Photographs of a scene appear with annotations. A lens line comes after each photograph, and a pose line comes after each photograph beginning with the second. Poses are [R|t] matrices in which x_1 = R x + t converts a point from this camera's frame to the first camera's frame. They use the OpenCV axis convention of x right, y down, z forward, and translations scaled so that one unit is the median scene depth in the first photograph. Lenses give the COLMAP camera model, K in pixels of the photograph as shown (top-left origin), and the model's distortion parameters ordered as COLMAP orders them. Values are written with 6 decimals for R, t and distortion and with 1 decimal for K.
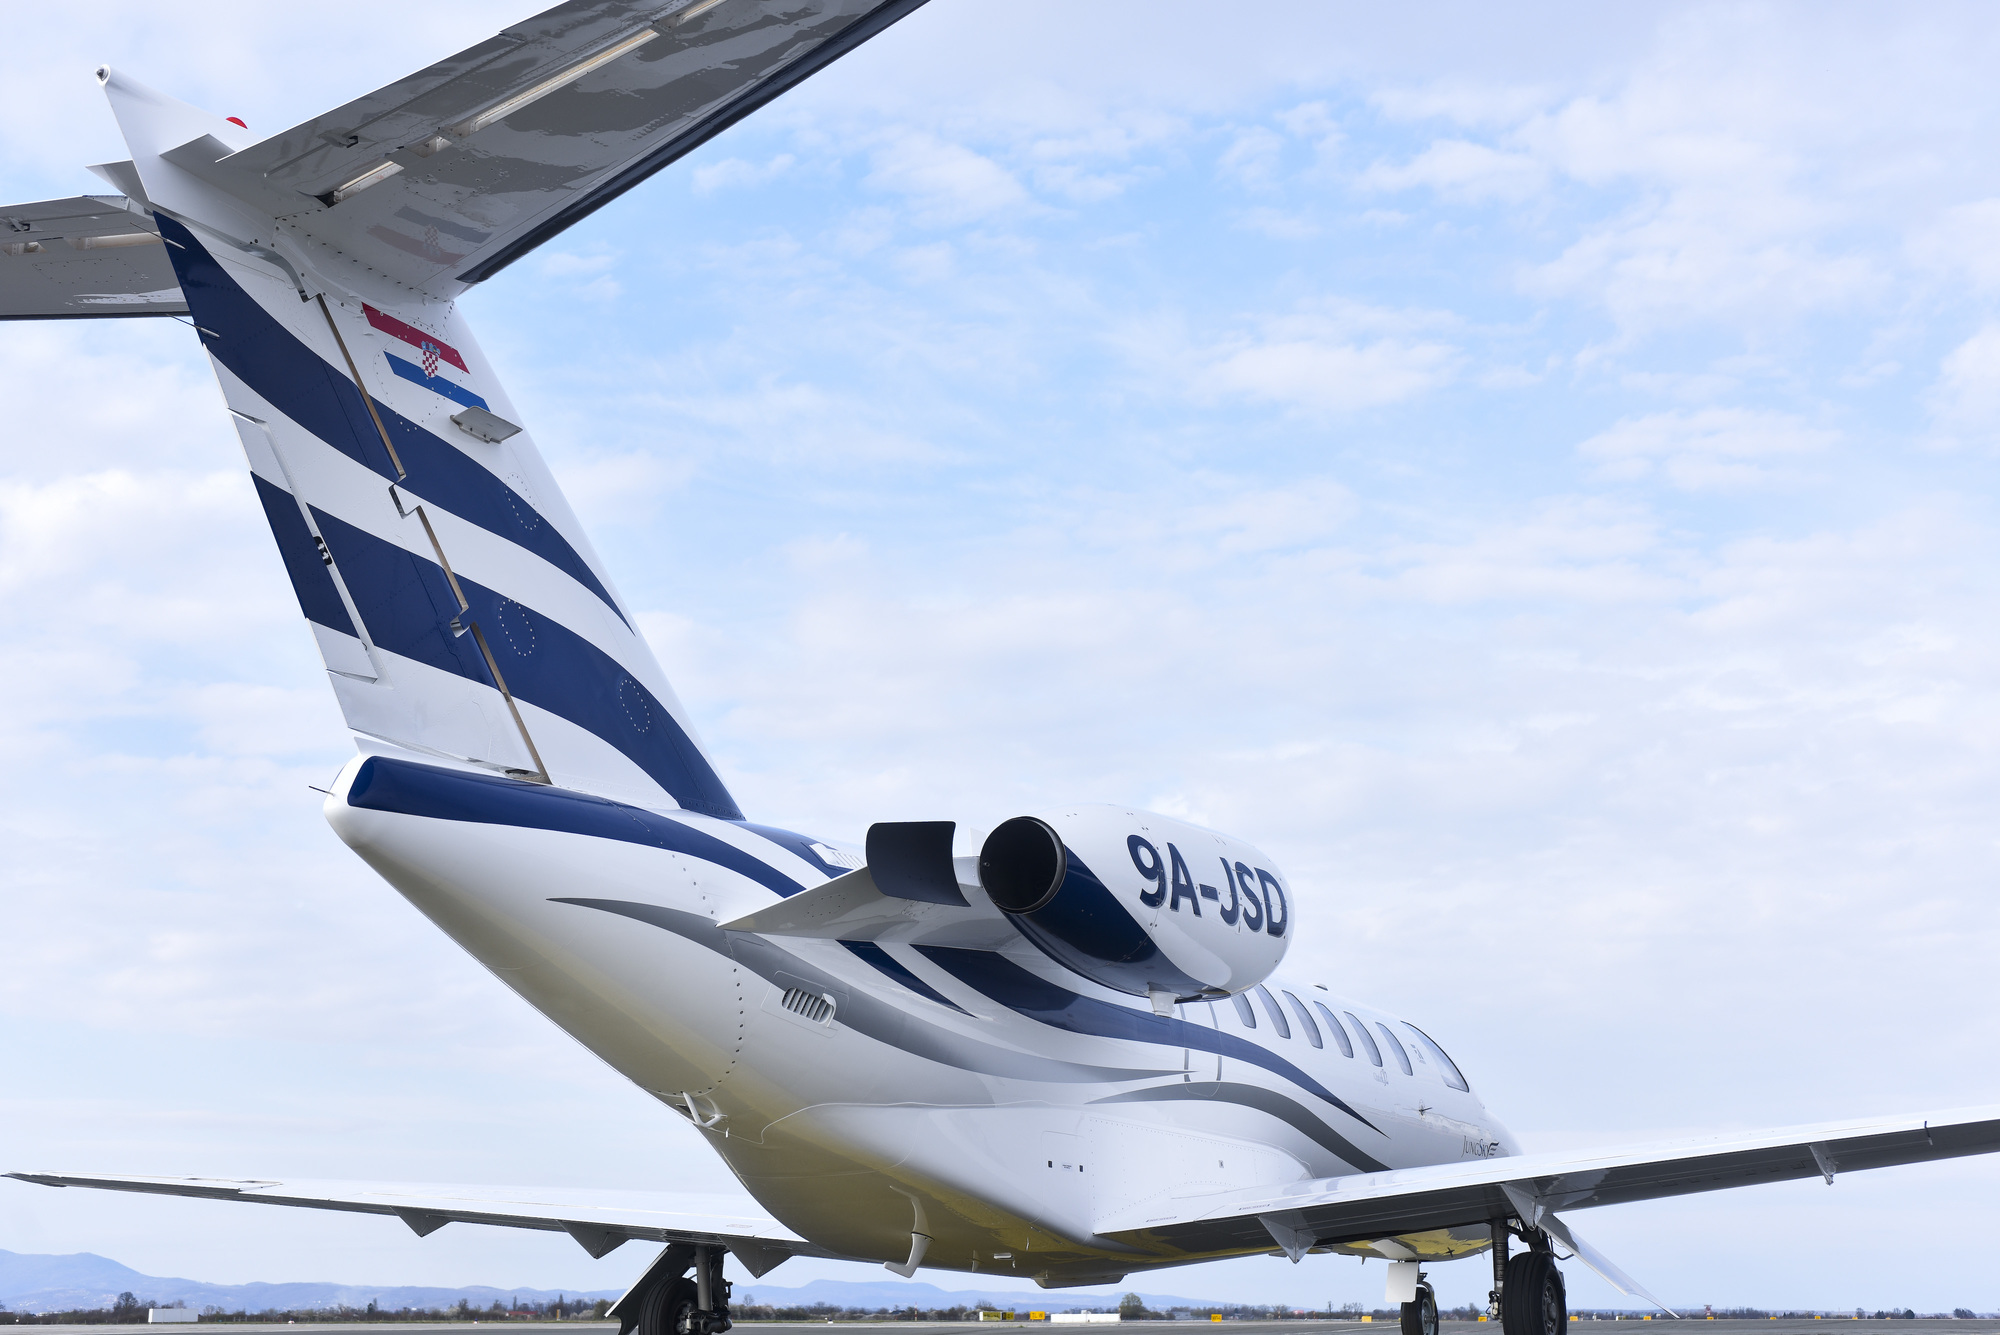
lens RADIAL K [[2672.8, 0, 1000.0], [0, 2672.8, 667.5], [0, 0, 1]] dist [0.029039, 0.078760]
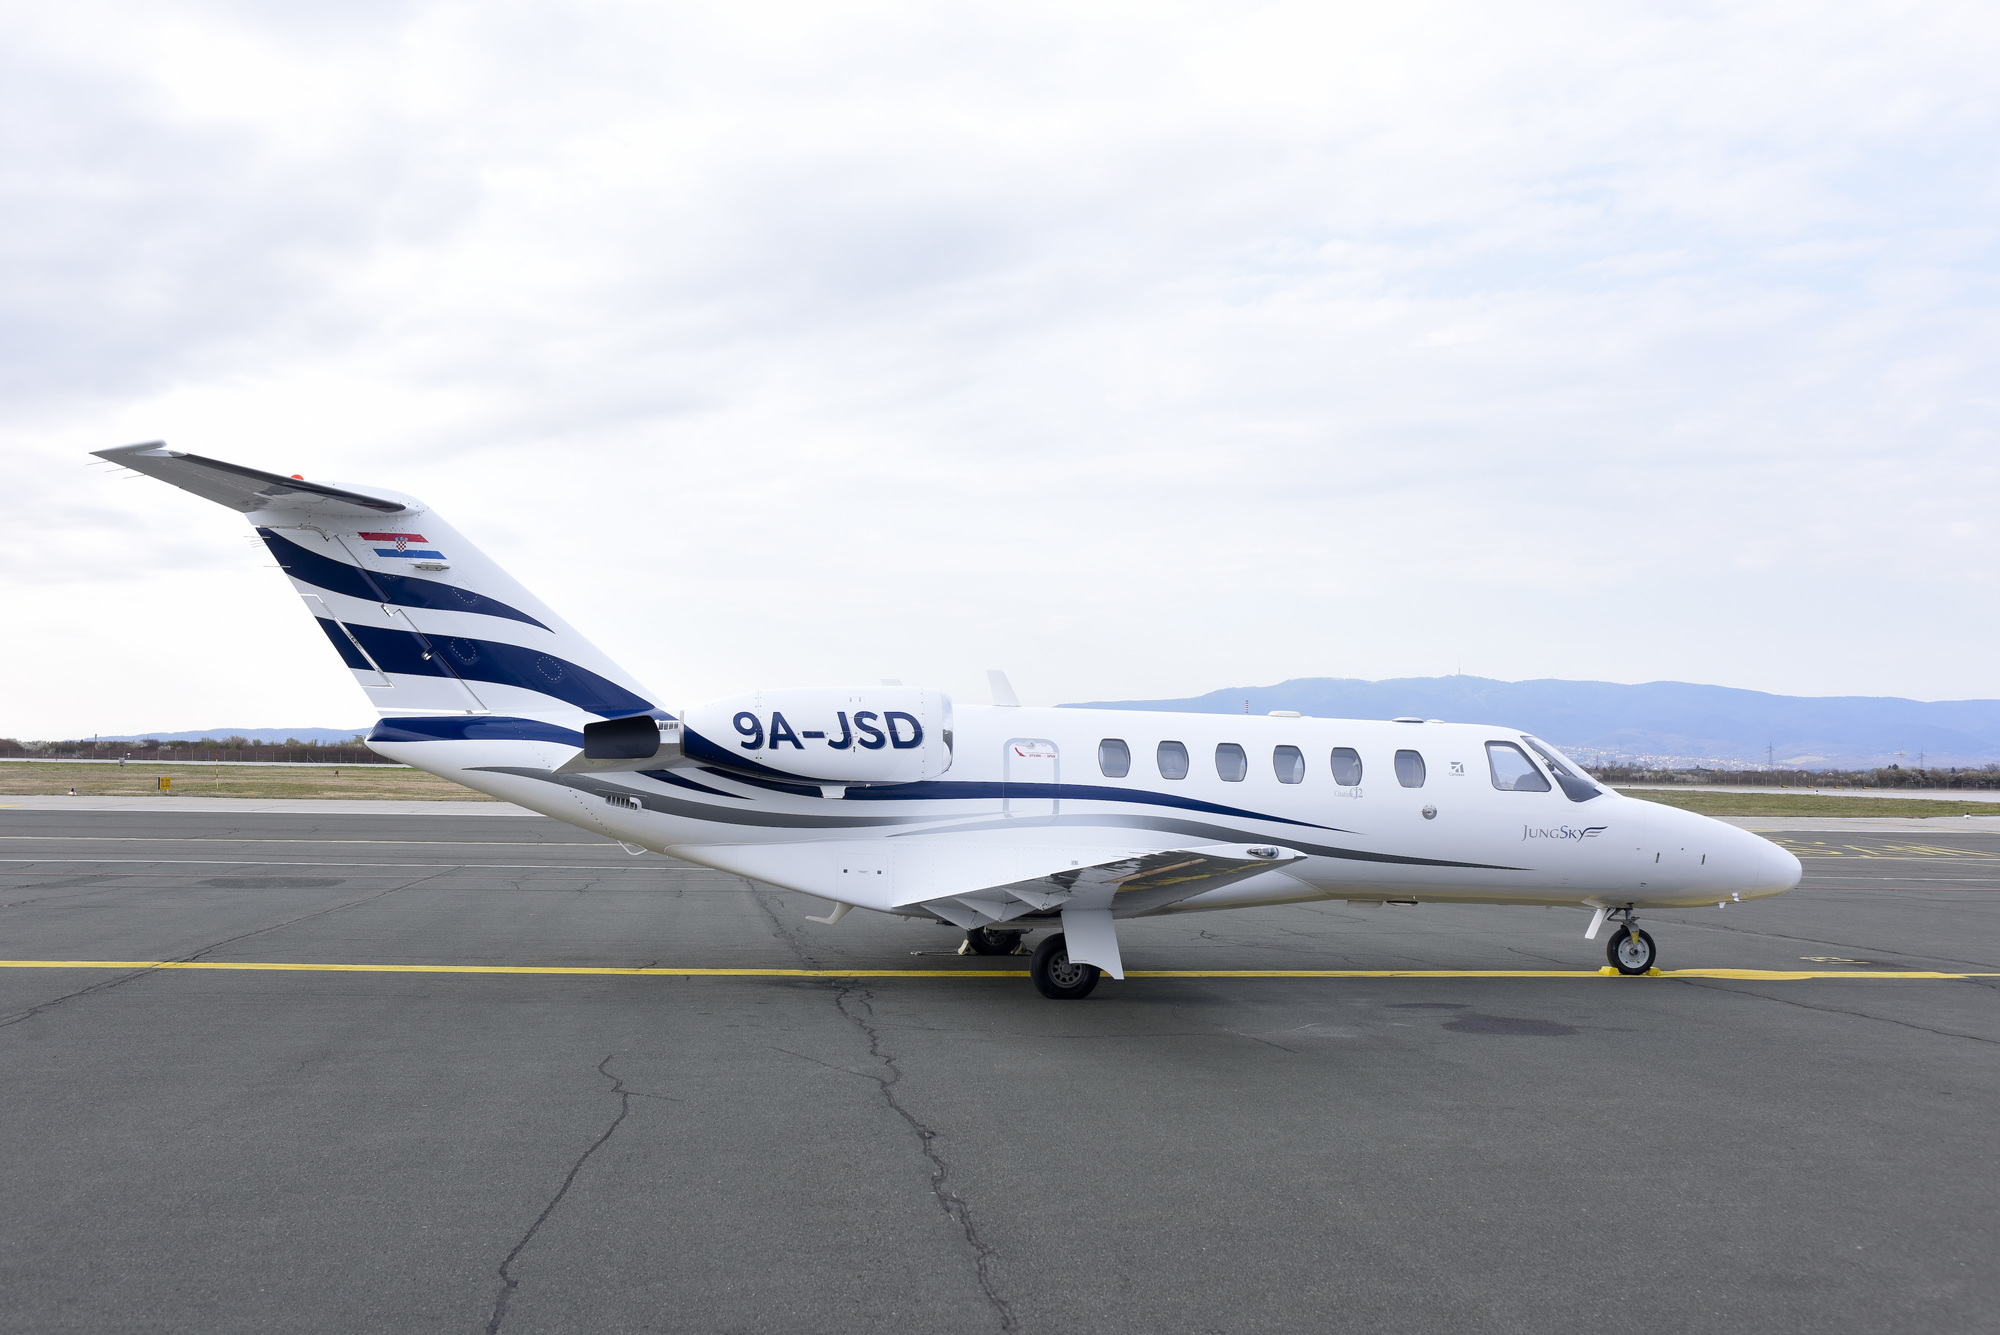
lens RADIAL K [[2225.8, 0, 1008.3], [0, 2225.8, 675.3], [0, 0, 1]] dist [-0.020523, 0.001230]
pose [[0.560695, -0.025426, -0.827632, 1.433149], [0.179674, 0.979449, 0.091634, -0.072080], [0.808293, -0.200082, 0.553741, 0.277722]]
